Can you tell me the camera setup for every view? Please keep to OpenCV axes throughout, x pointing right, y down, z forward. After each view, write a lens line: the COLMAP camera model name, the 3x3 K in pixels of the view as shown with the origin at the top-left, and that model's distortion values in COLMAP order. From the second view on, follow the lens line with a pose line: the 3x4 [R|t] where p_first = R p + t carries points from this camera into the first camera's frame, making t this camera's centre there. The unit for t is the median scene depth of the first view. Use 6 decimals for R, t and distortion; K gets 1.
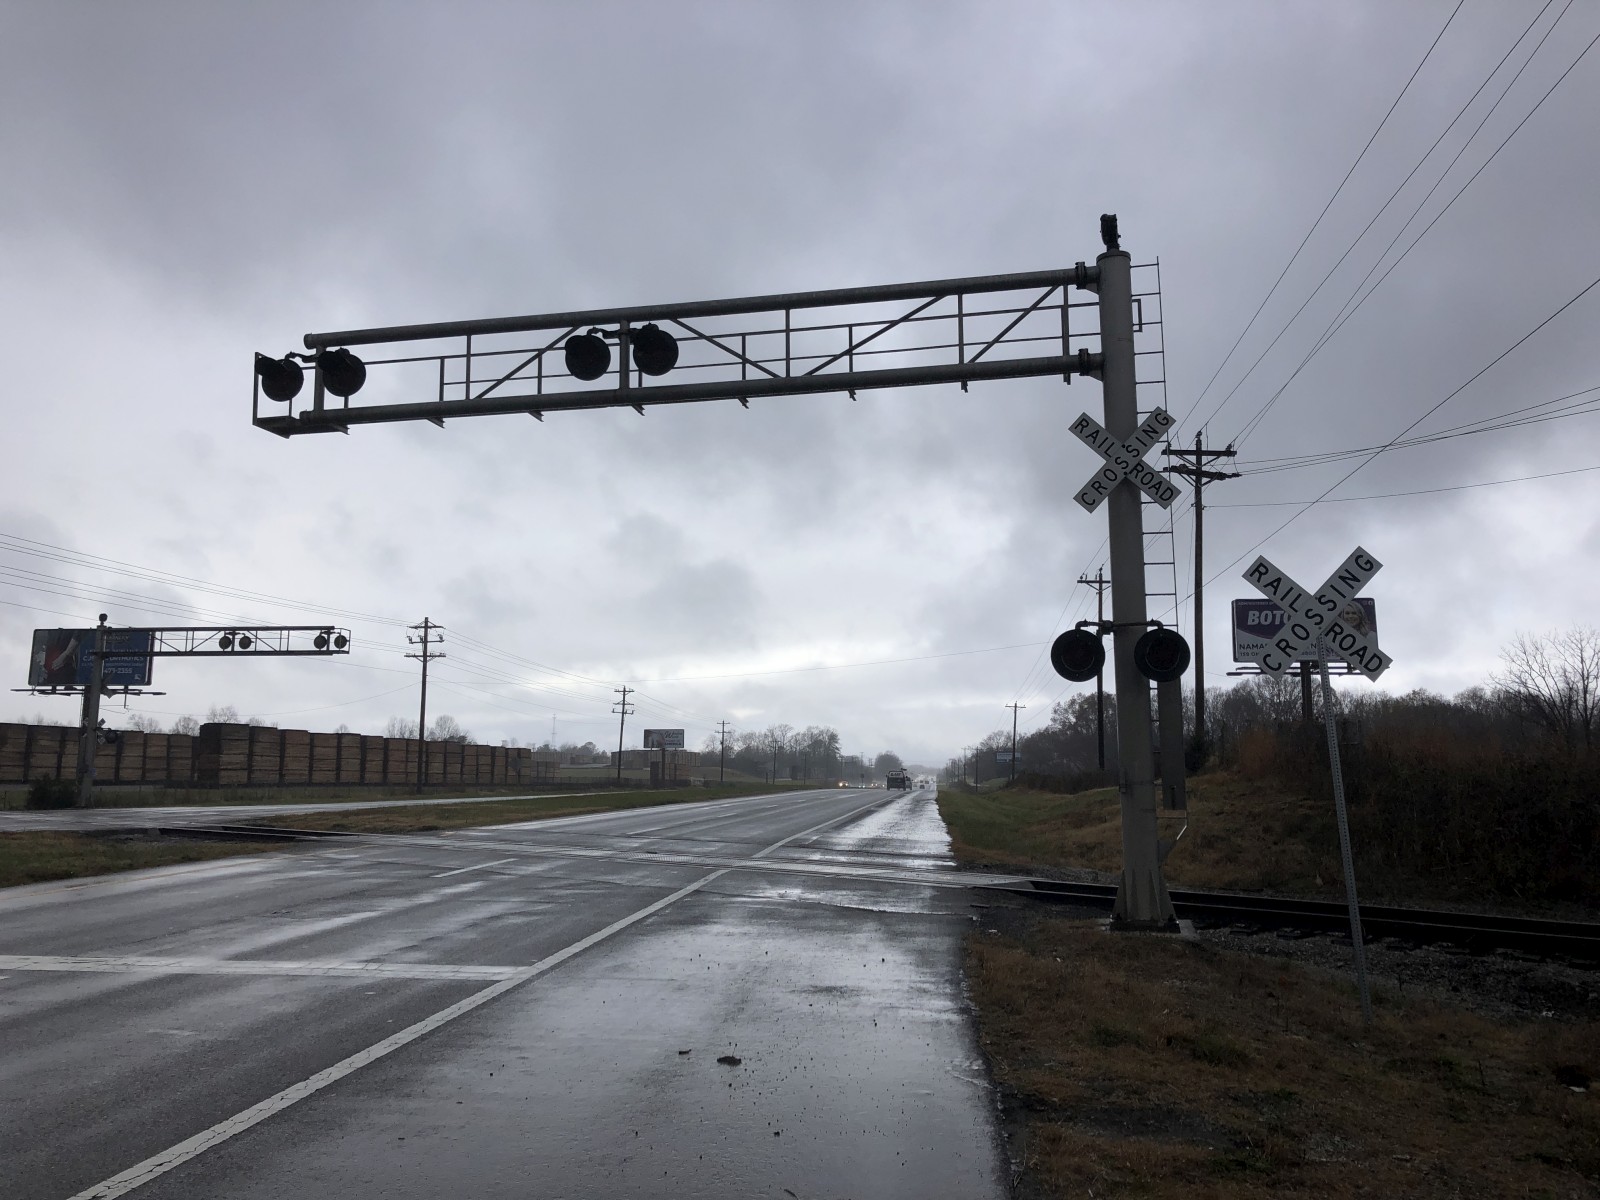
lens RADIAL K [[1319.5, 0, 766.3], [0, 1319.5, 571.6], [0, 0, 1]] dist [0.035801, -0.032759]
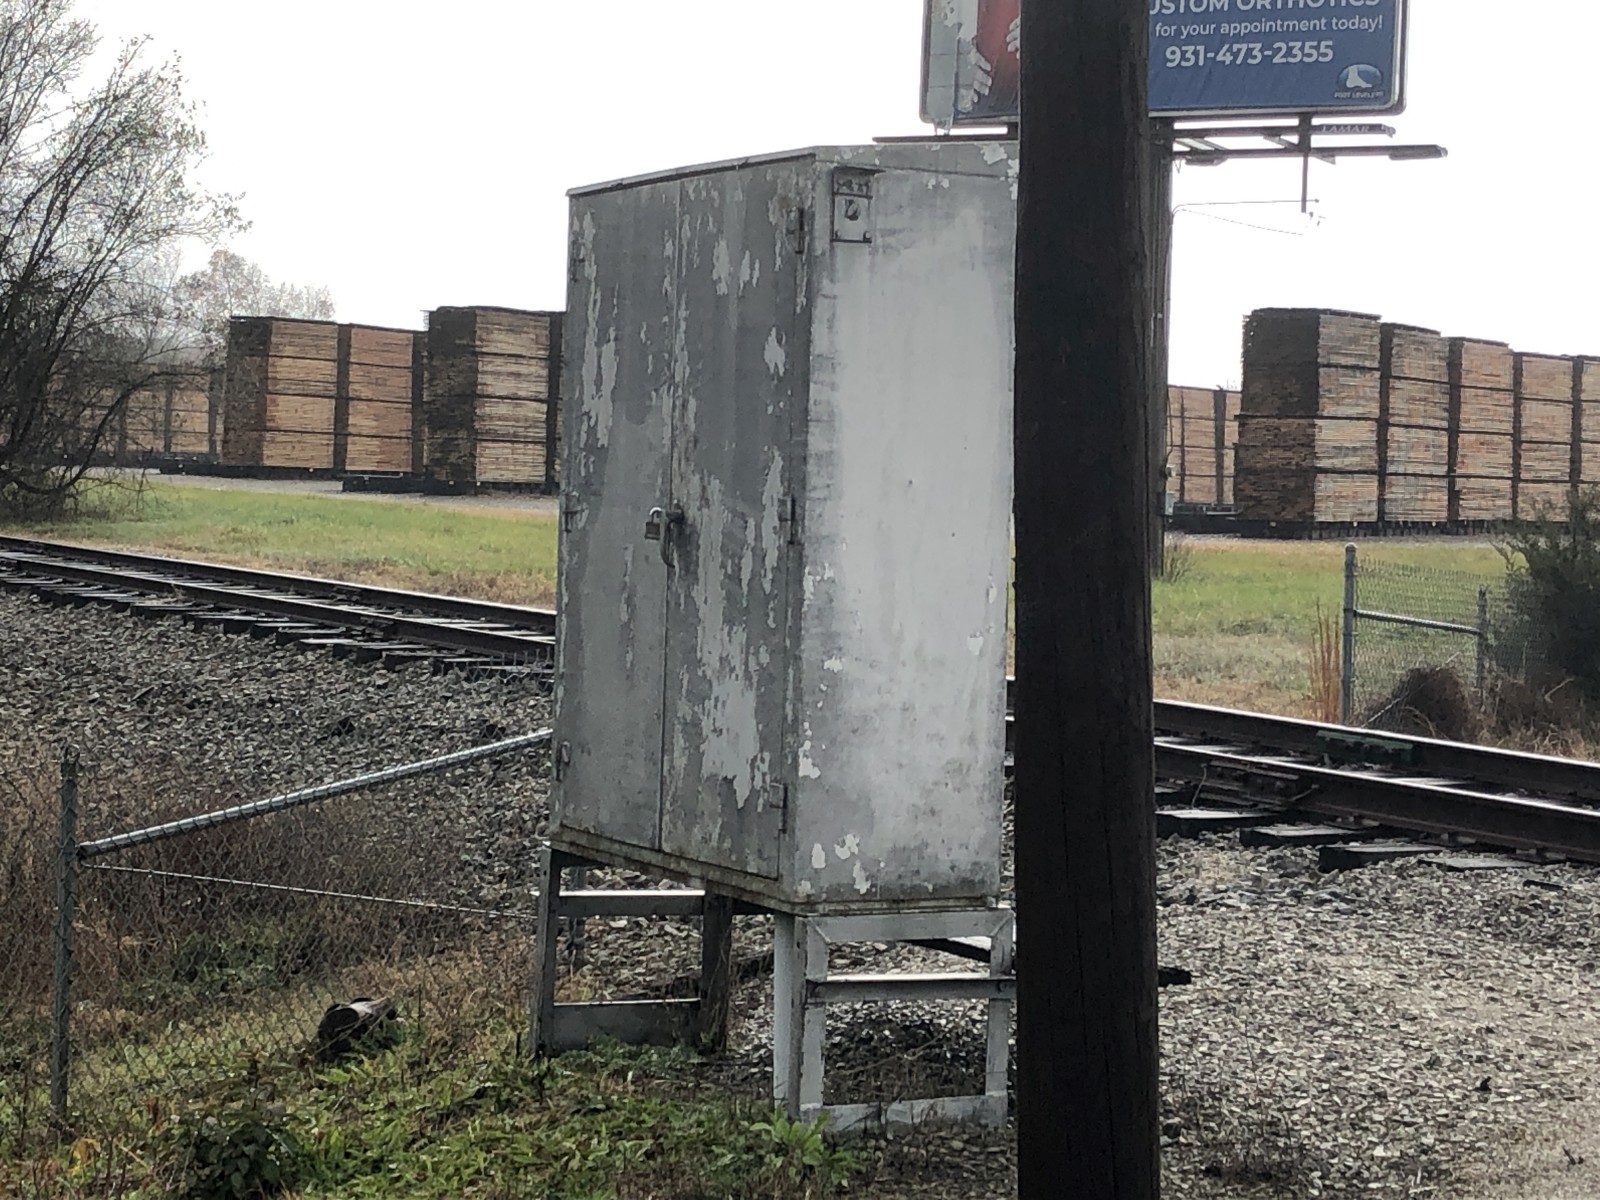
lens RADIAL K [[3343.2, 0, 790.0], [0, 3343.2, 601.1], [0, 0, 1]] dist [0.086348, 0.000000]
pose [[0.931745, 0.036367, -0.361287, -0.236398], [0.030675, 0.983532, 0.178112, 0.041009], [0.361815, -0.177038, 0.915285, 0.268590]]
